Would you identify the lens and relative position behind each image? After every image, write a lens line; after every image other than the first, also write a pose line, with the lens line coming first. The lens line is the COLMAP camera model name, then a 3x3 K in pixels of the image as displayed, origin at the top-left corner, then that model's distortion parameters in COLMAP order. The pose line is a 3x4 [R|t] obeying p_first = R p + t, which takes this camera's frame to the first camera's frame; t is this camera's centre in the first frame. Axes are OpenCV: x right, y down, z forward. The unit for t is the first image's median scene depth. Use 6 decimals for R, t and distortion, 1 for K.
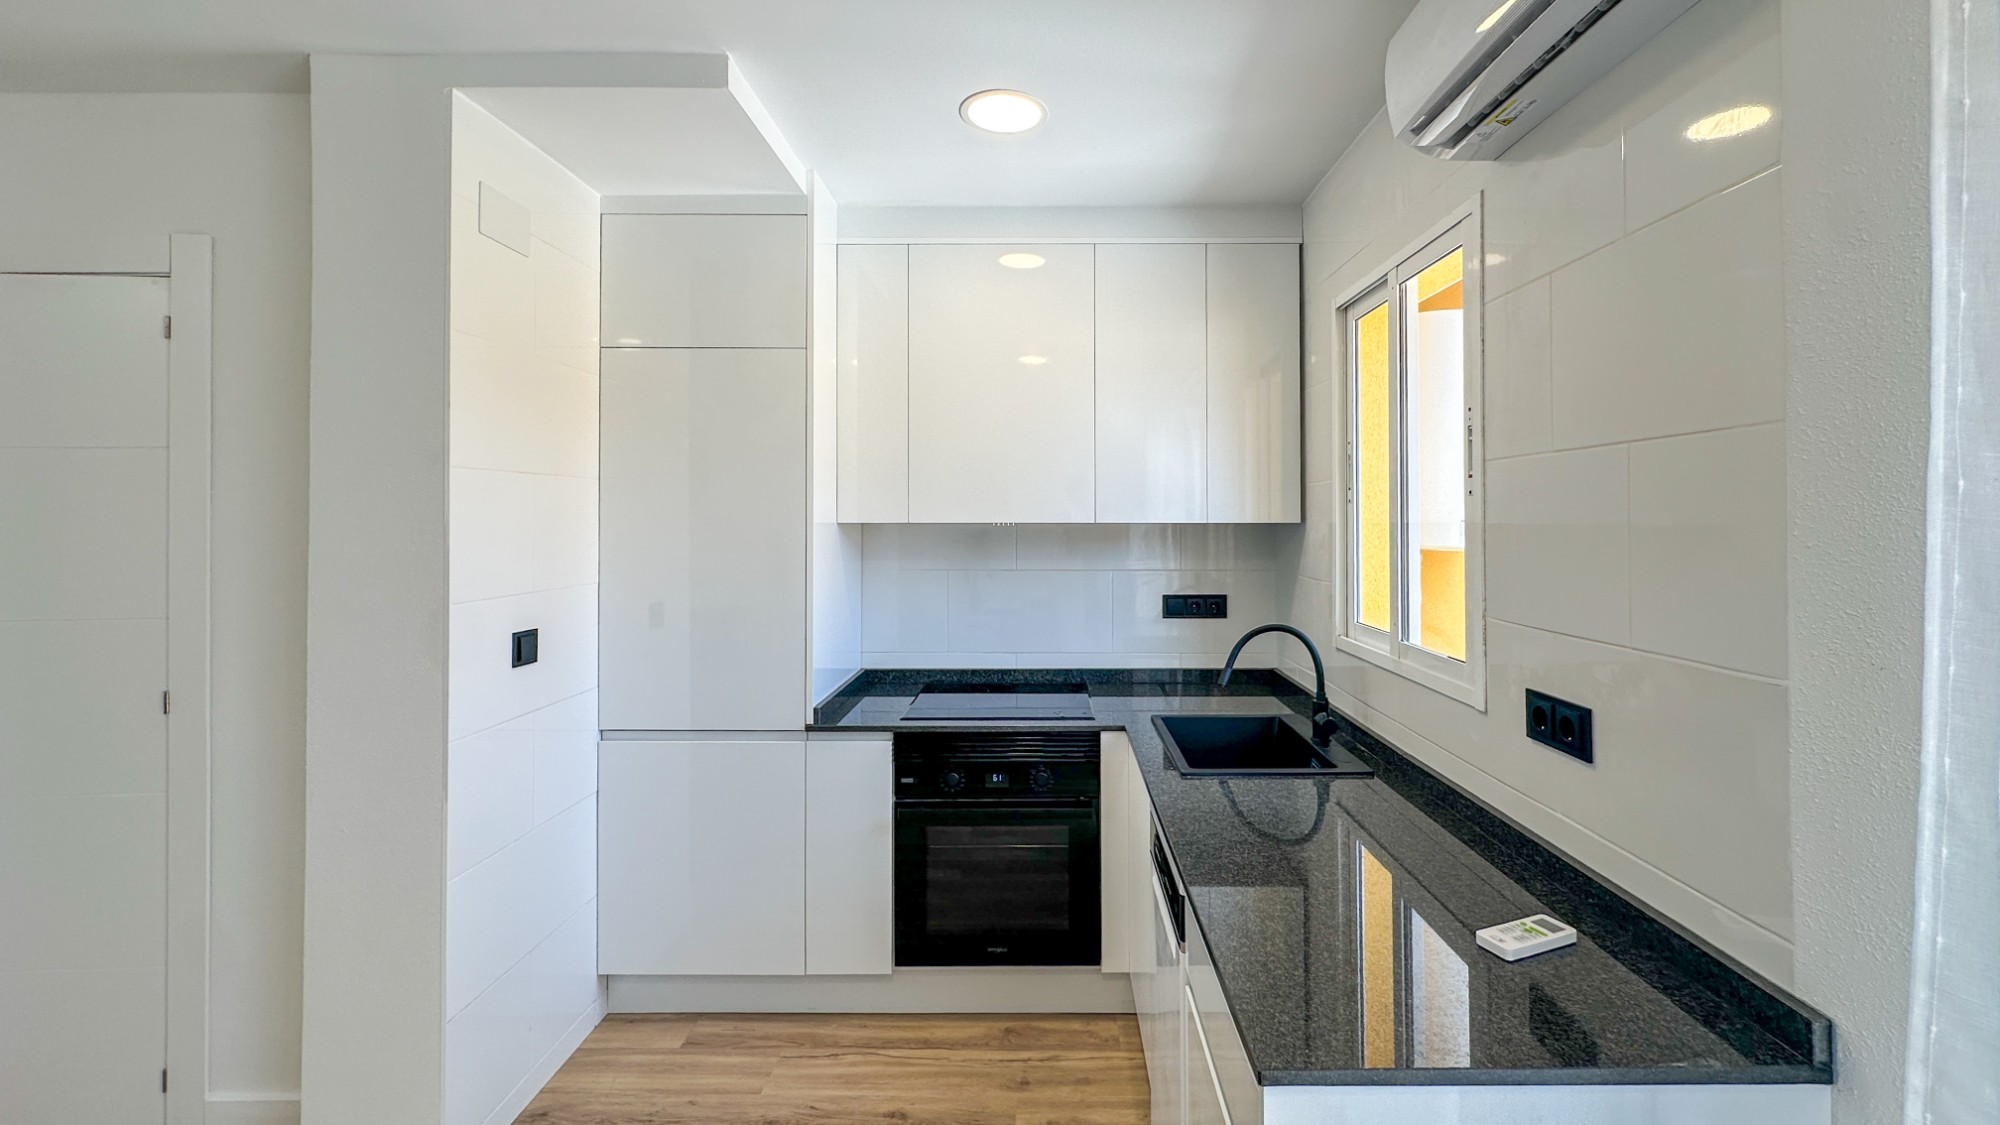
lens RADIAL K [[816.3, 0, 1047.1], [0, 816.3, 507.5], [0, 0, 1]] dist [-0.000879, -0.000060]
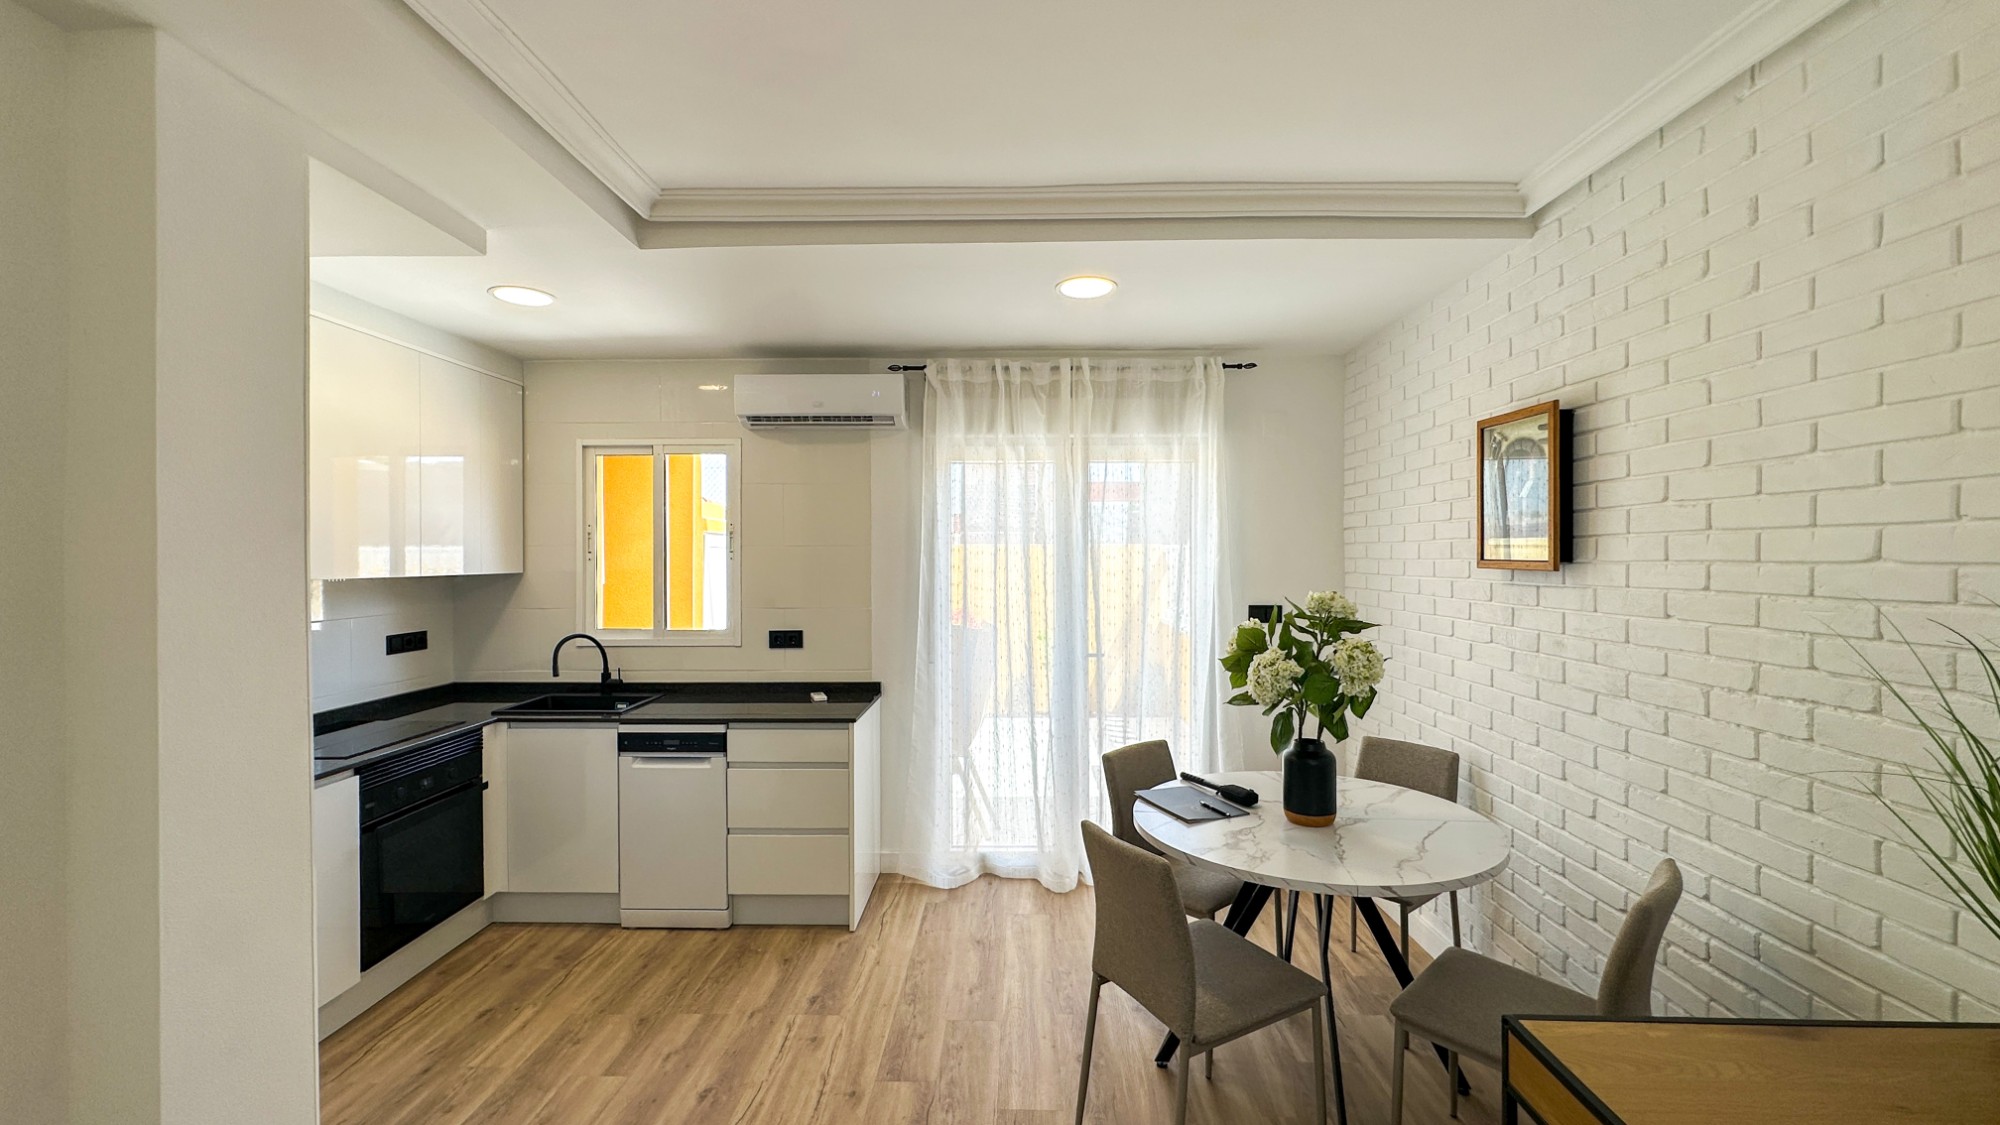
lens RADIAL K [[816.3, 0, 990.1], [0, 816.3, 559.1], [0, 0, 1]] dist [0.018460, -0.009588]
pose [[0.032324, -0.004006, 0.999469, -1.346945], [-0.009256, 0.999948, 0.004308, -0.024695], [-0.999435, -0.009391, 0.032285, 0.104341]]
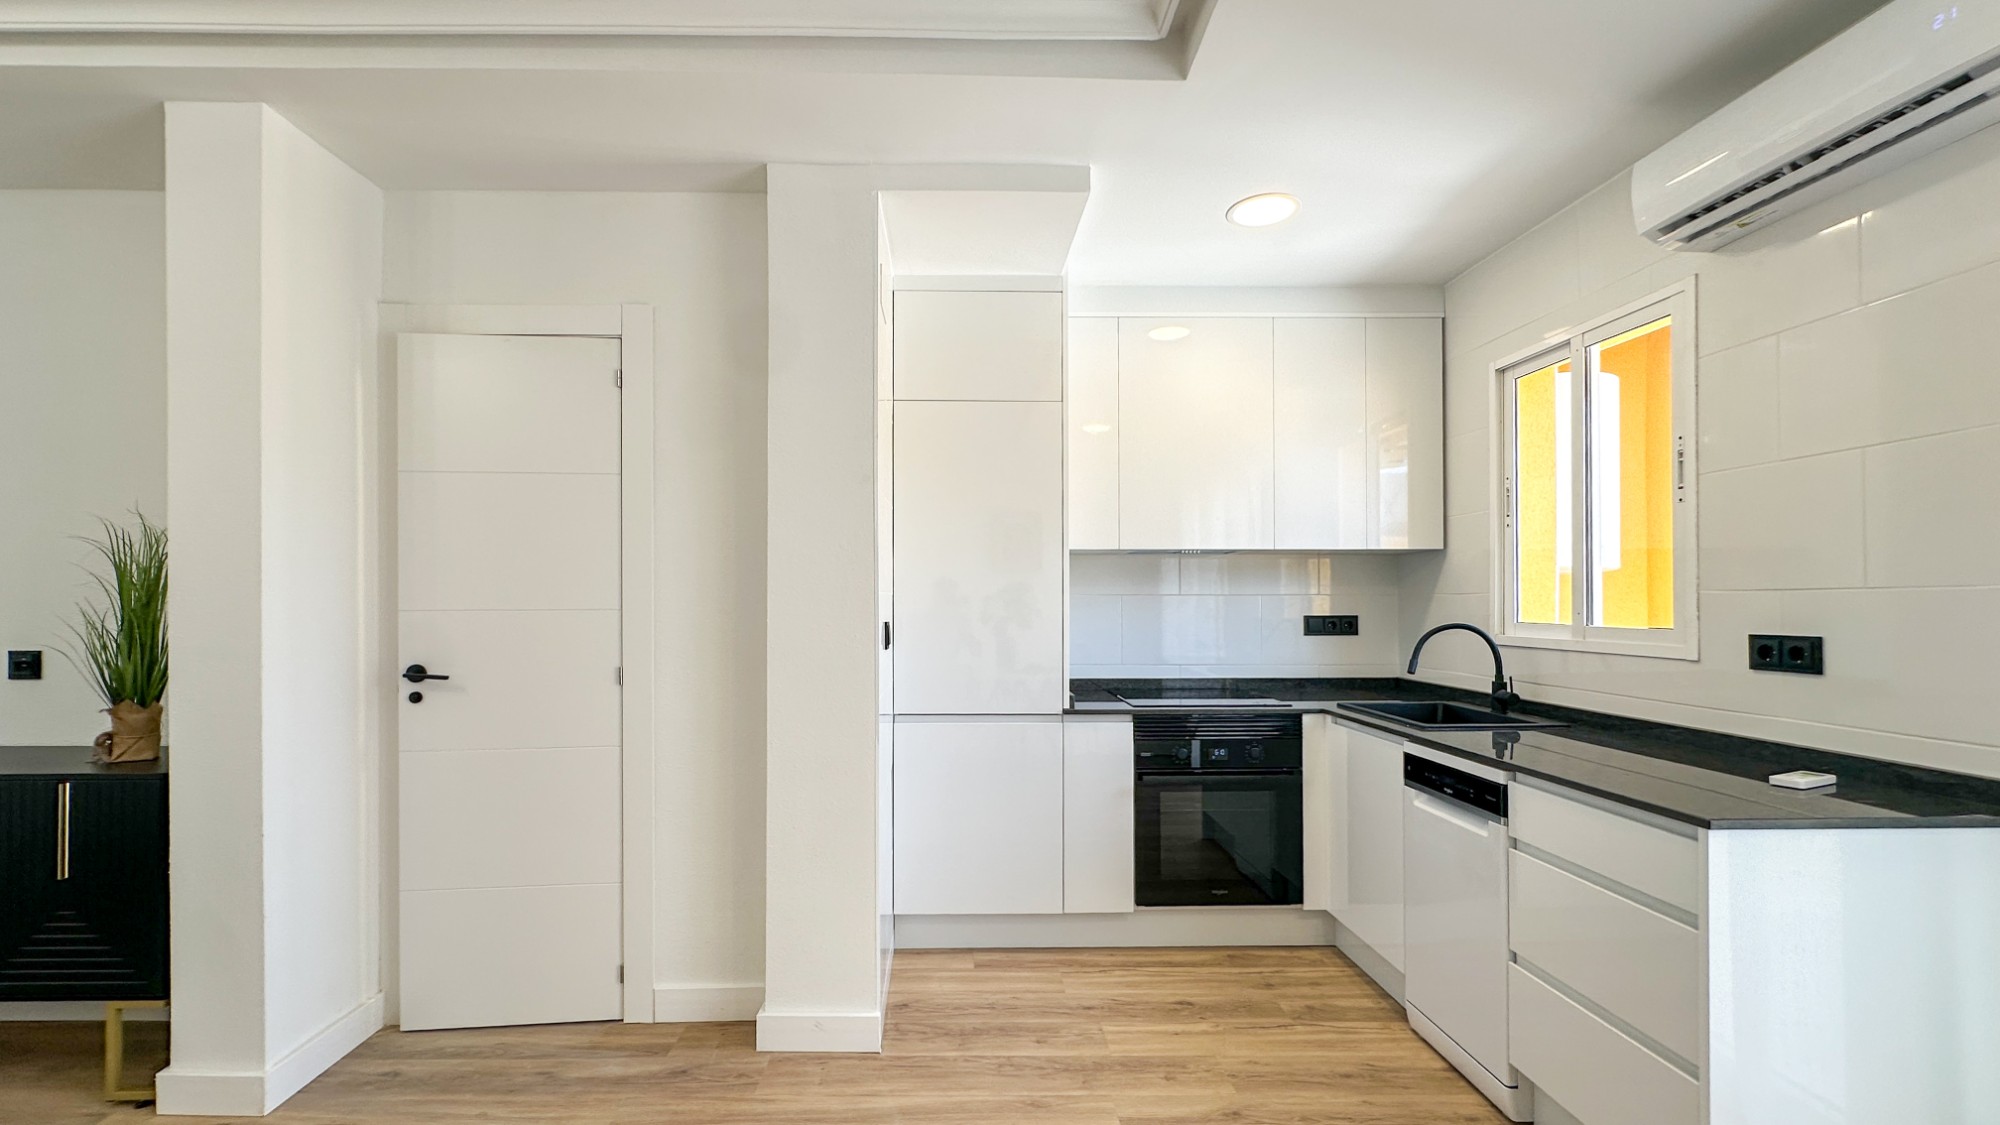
lens RADIAL K [[817.0, 0, 964.5], [0, 817.0, 594.6], [0, 0, 1]] dist [0.000186, 0.000436]
pose [[0.999892, -0.001259, 0.014609, -0.478633], [0.001186, 0.999987, 0.004986, 0.091197], [-0.014615, -0.004968, 0.999881, -0.229957]]
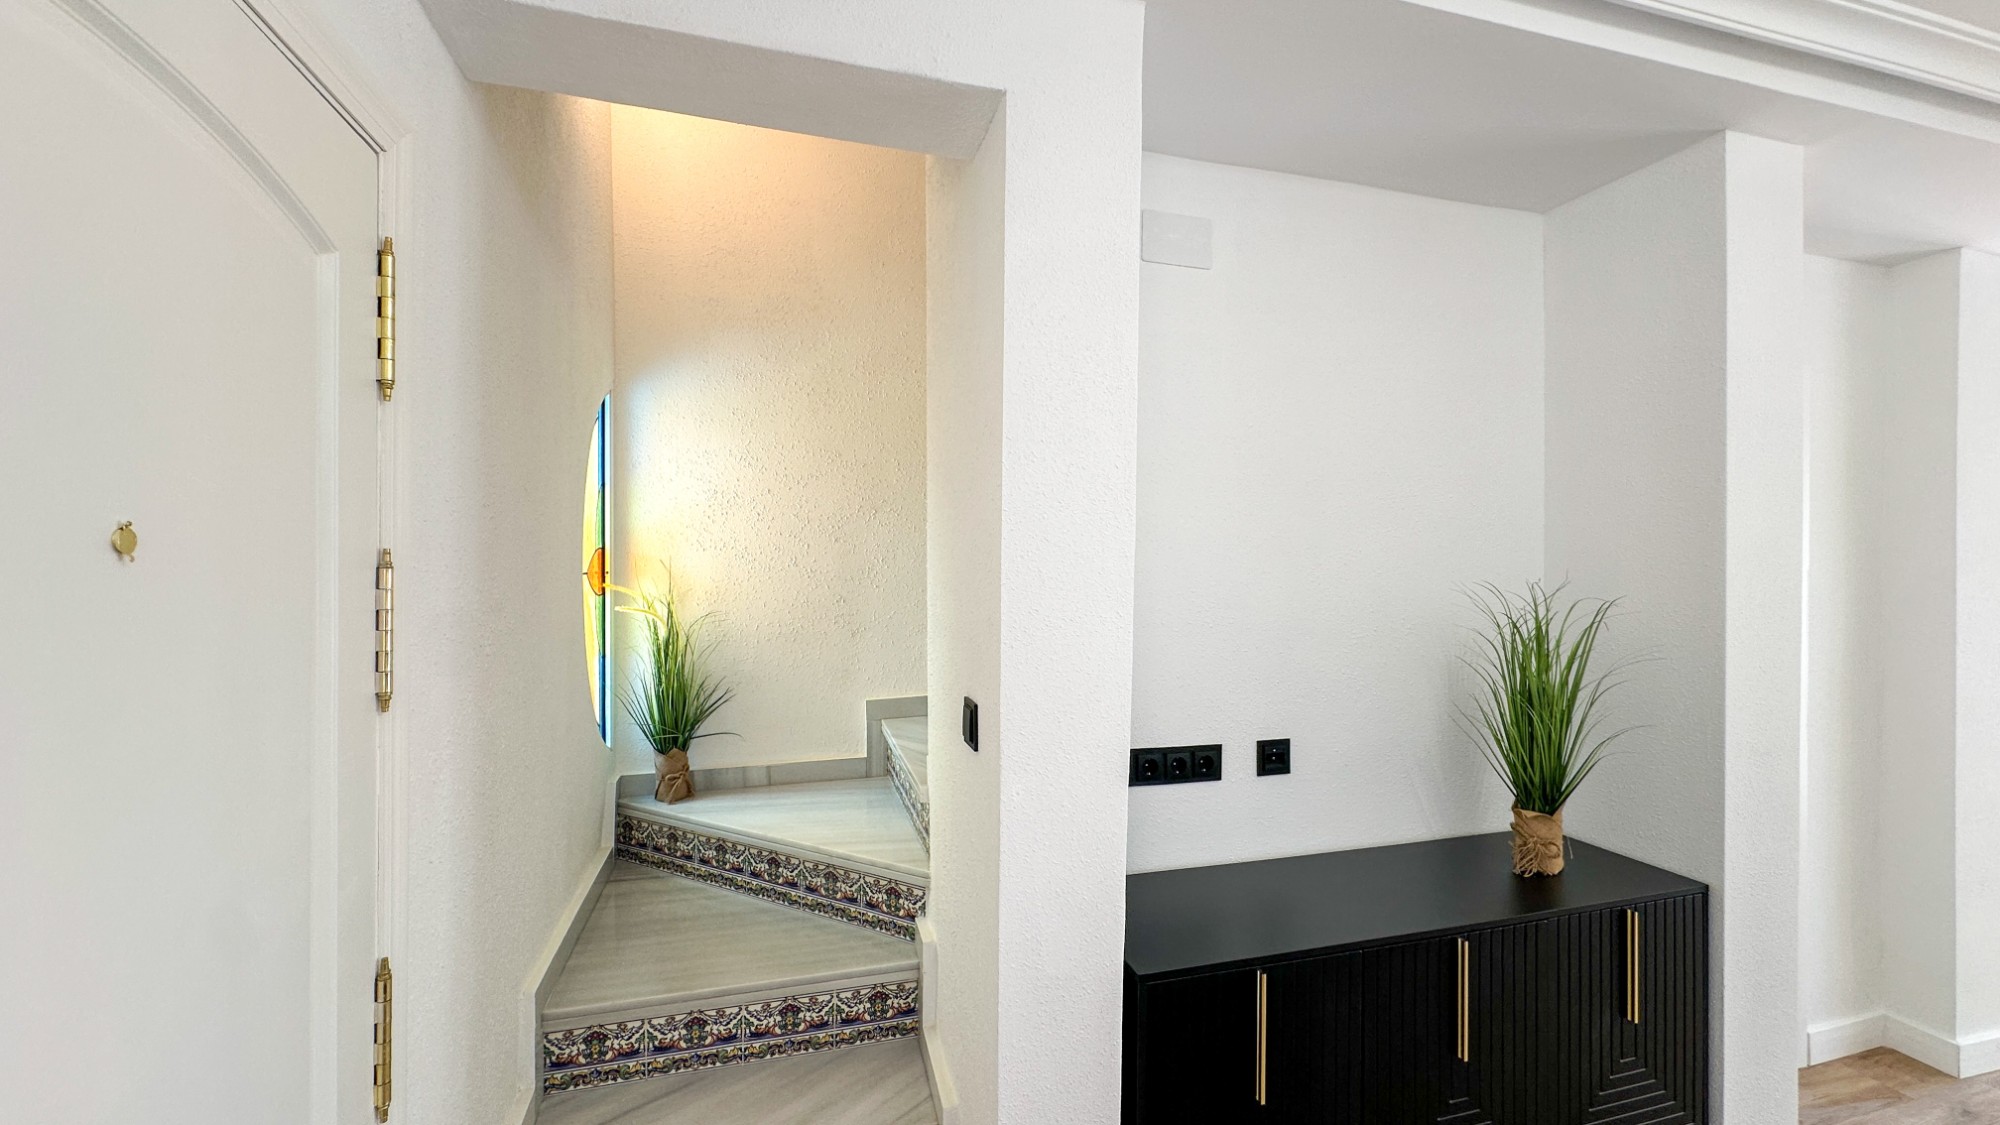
lens RADIAL K [[816.3, 0, 990.1], [0, 816.3, 559.1], [0, 0, 1]] dist [0.018460, -0.009588]
pose [[0.960156, 0.001750, 0.279459, -2.239160], [-0.006006, 0.999879, 0.014372, -0.036731], [-0.279400, -0.015478, 0.960050, 0.102277]]
